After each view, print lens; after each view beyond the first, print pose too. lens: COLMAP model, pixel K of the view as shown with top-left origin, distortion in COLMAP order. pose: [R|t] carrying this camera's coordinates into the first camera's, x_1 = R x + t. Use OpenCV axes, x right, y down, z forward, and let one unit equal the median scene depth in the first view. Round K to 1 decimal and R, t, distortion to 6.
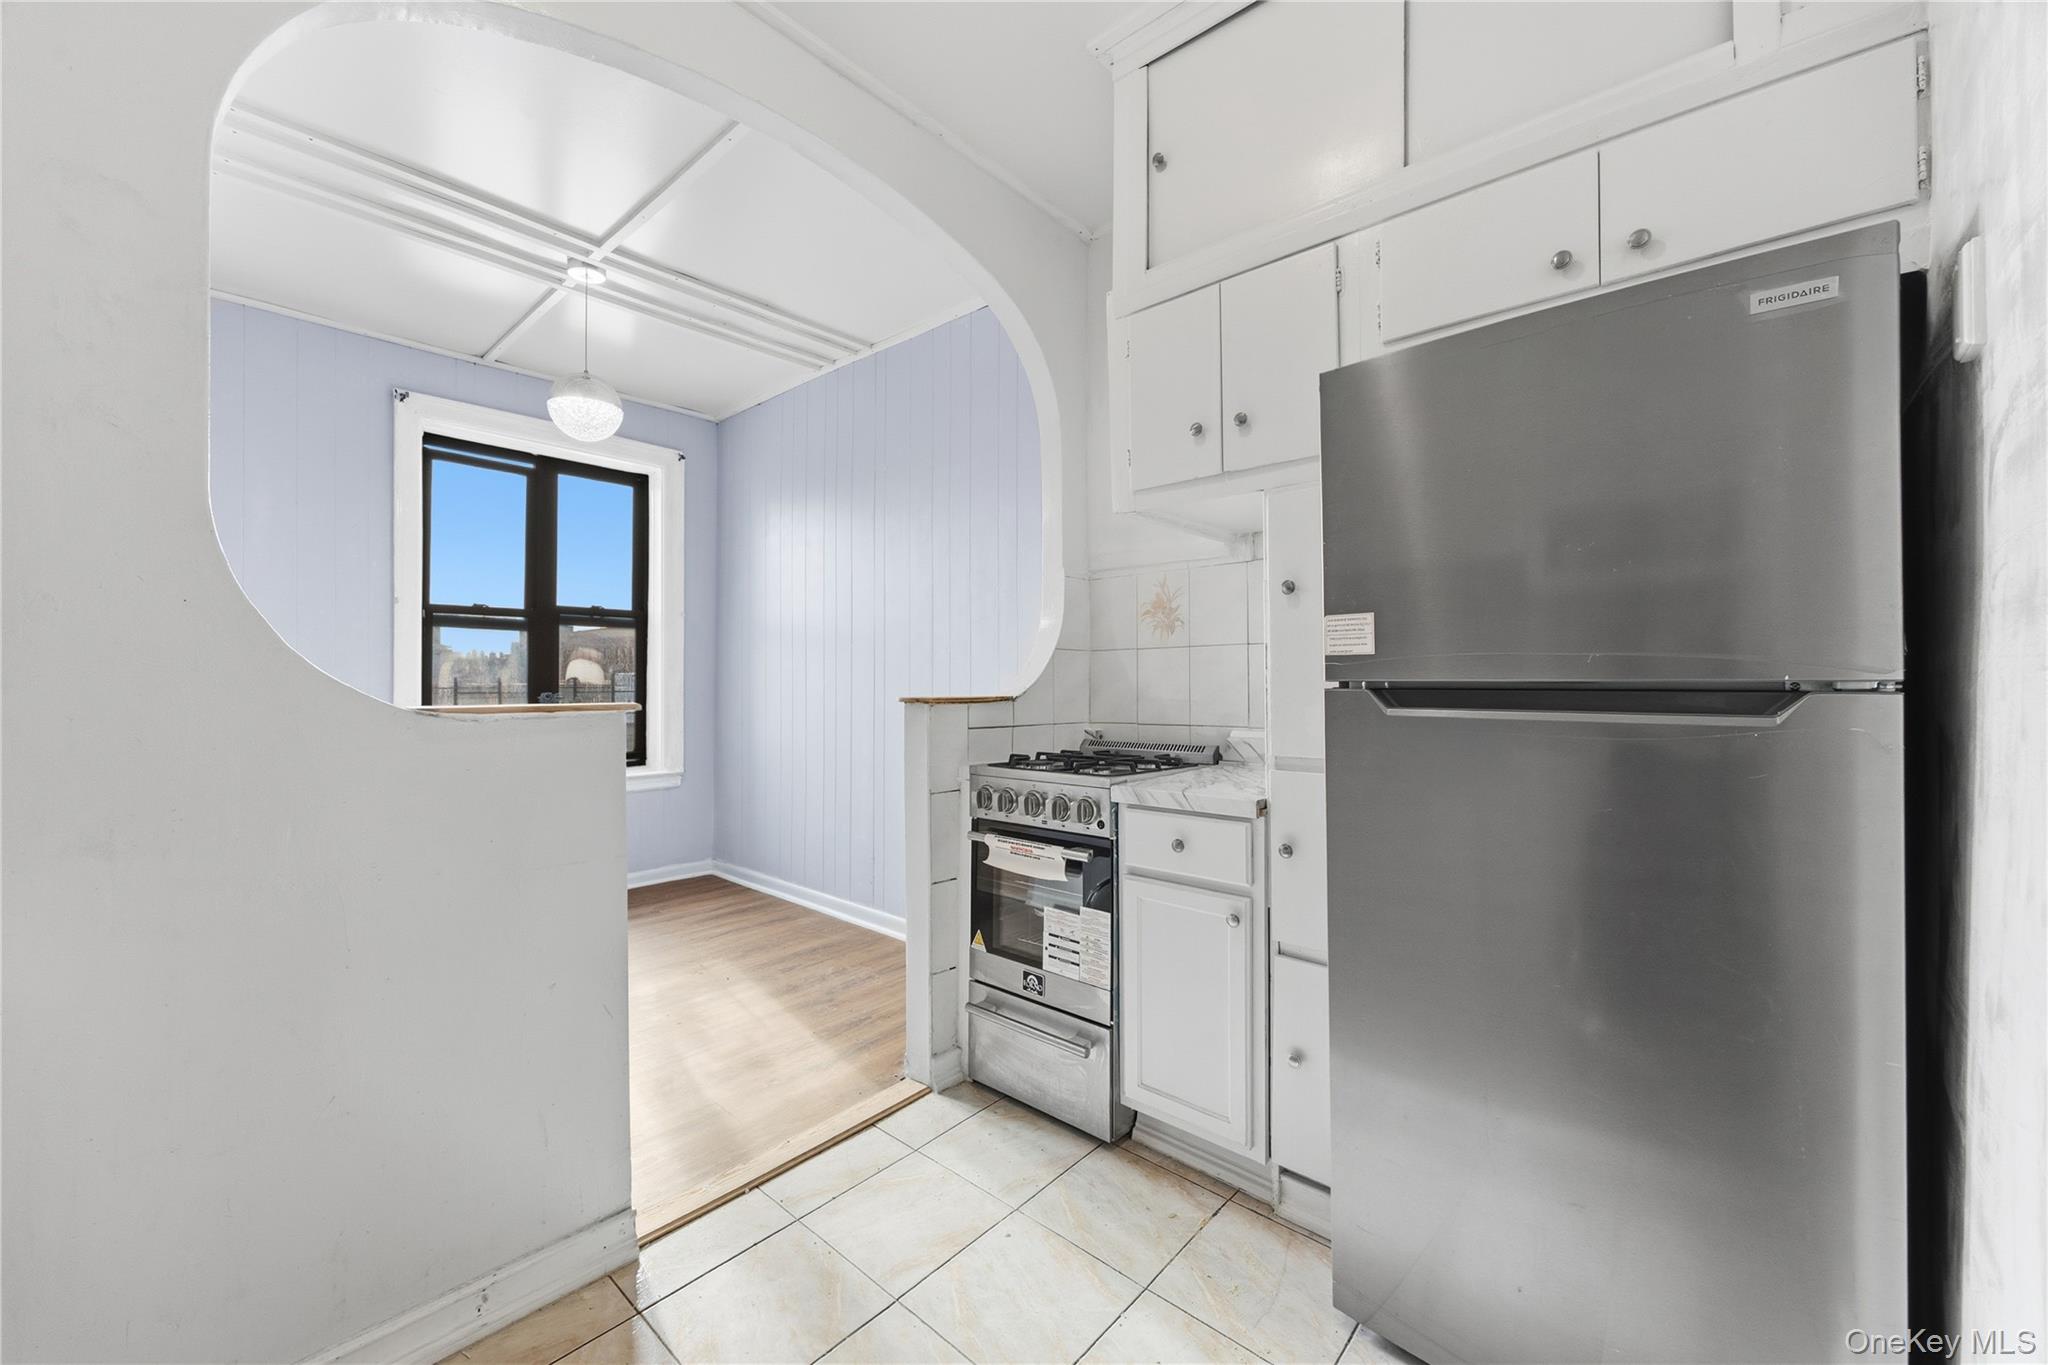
lens RADIAL K [[798.3, 0, 1023.9], [0, 798.3, 665.3], [0, 0, 1]] dist [-0.001311, -0.000044]
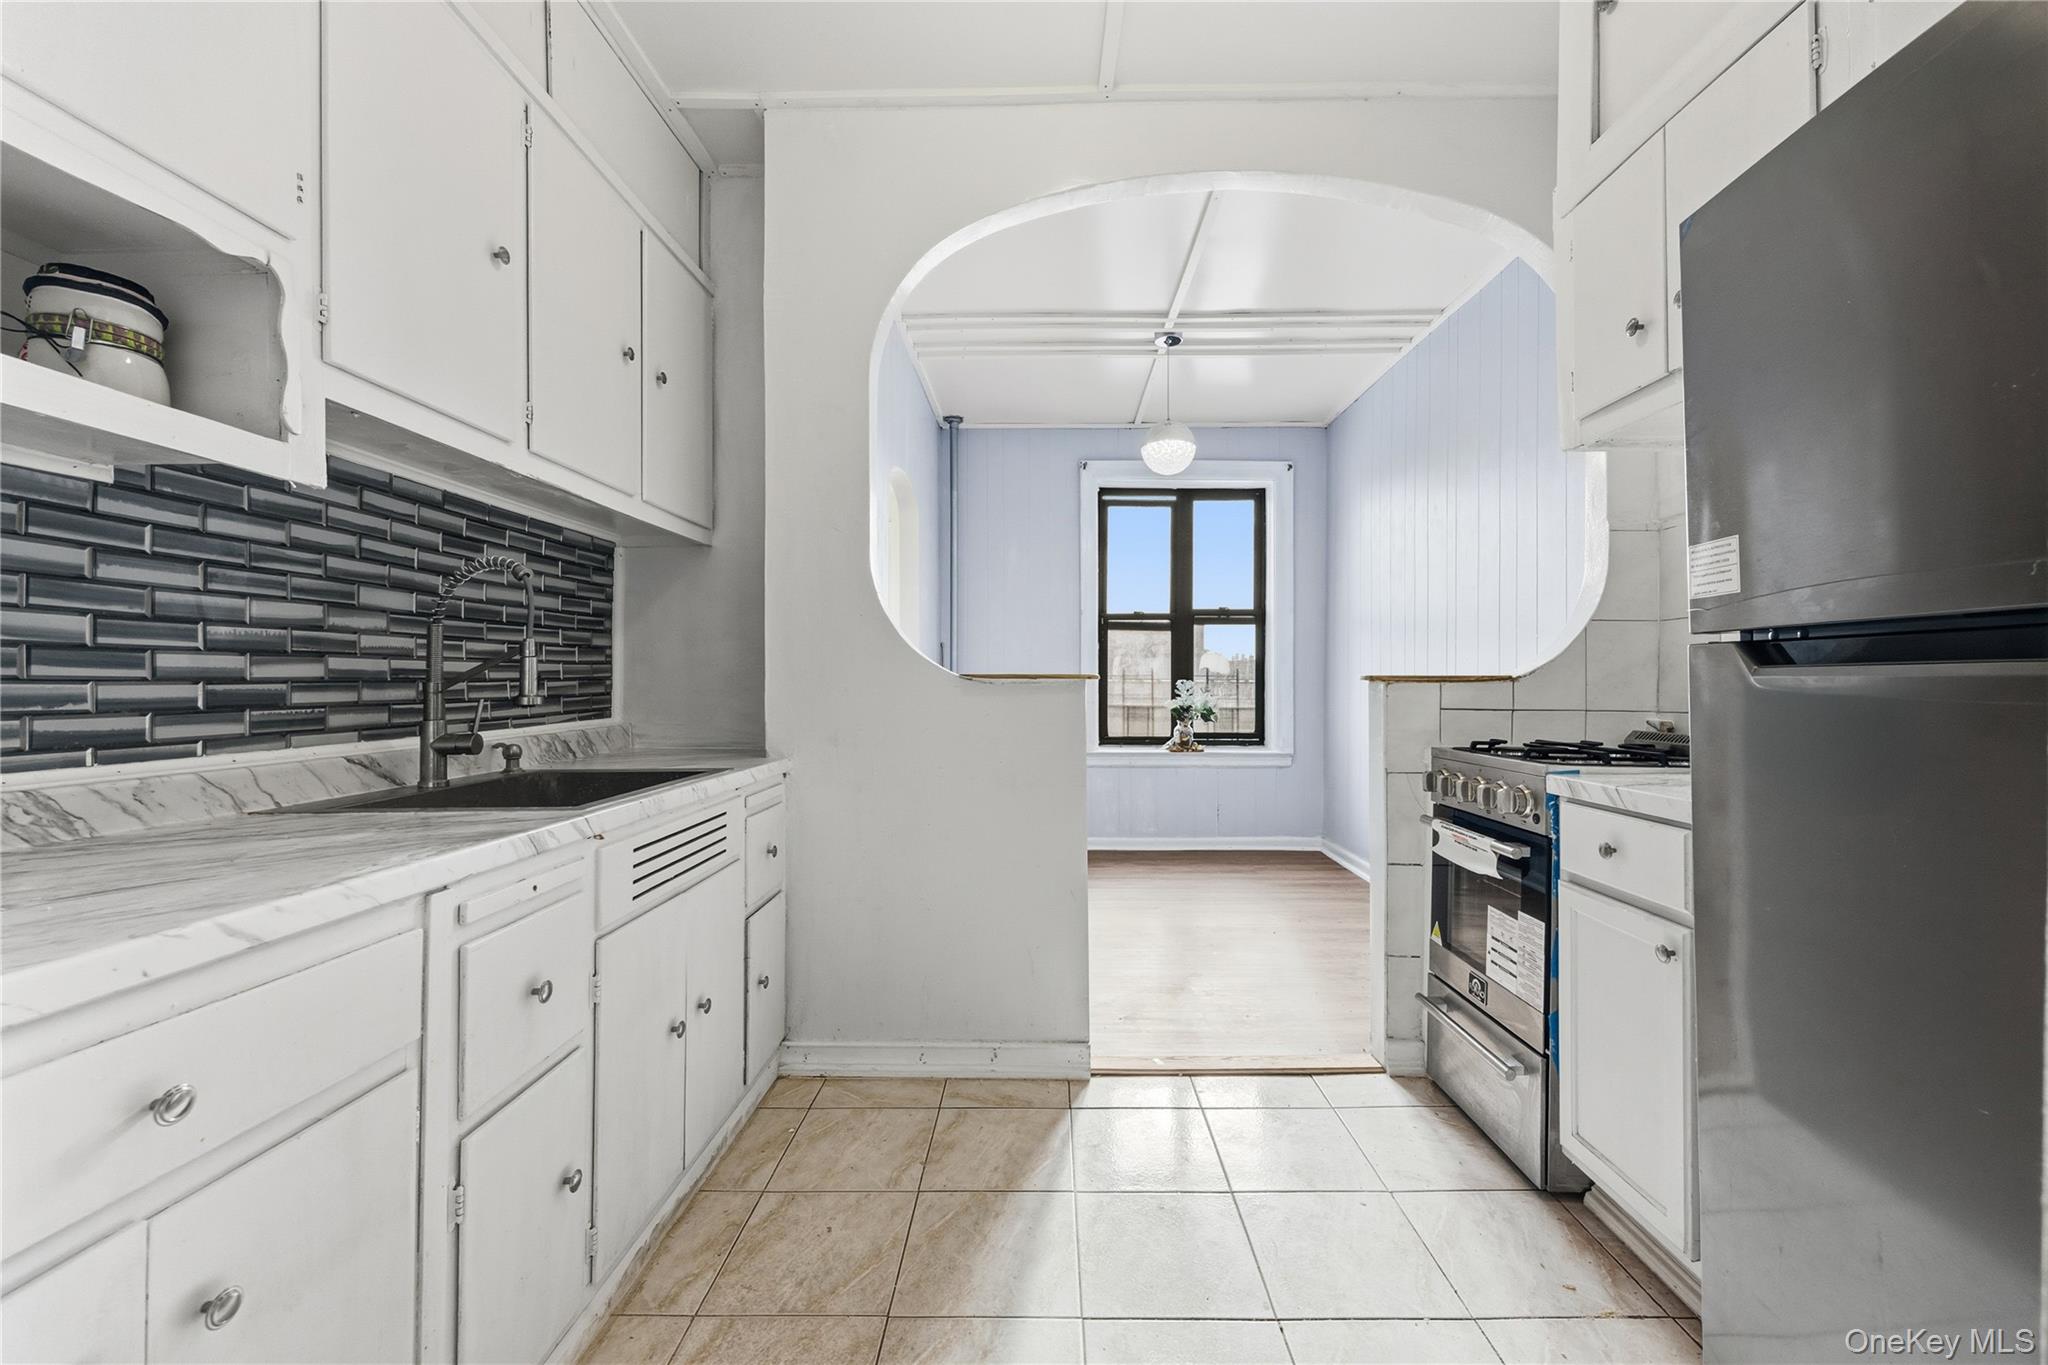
lens RADIAL K [[798.3, 0, 1045.7], [0, 798.3, 670.1], [0, 0, 1]] dist [-0.001311, -0.000044]
pose [[0.661981, -0.006594, -0.749492, 0.349415], [0.011009, 0.999939, 0.000926, 0.029750], [0.749440, -0.008864, 0.662013, 0.034505]]
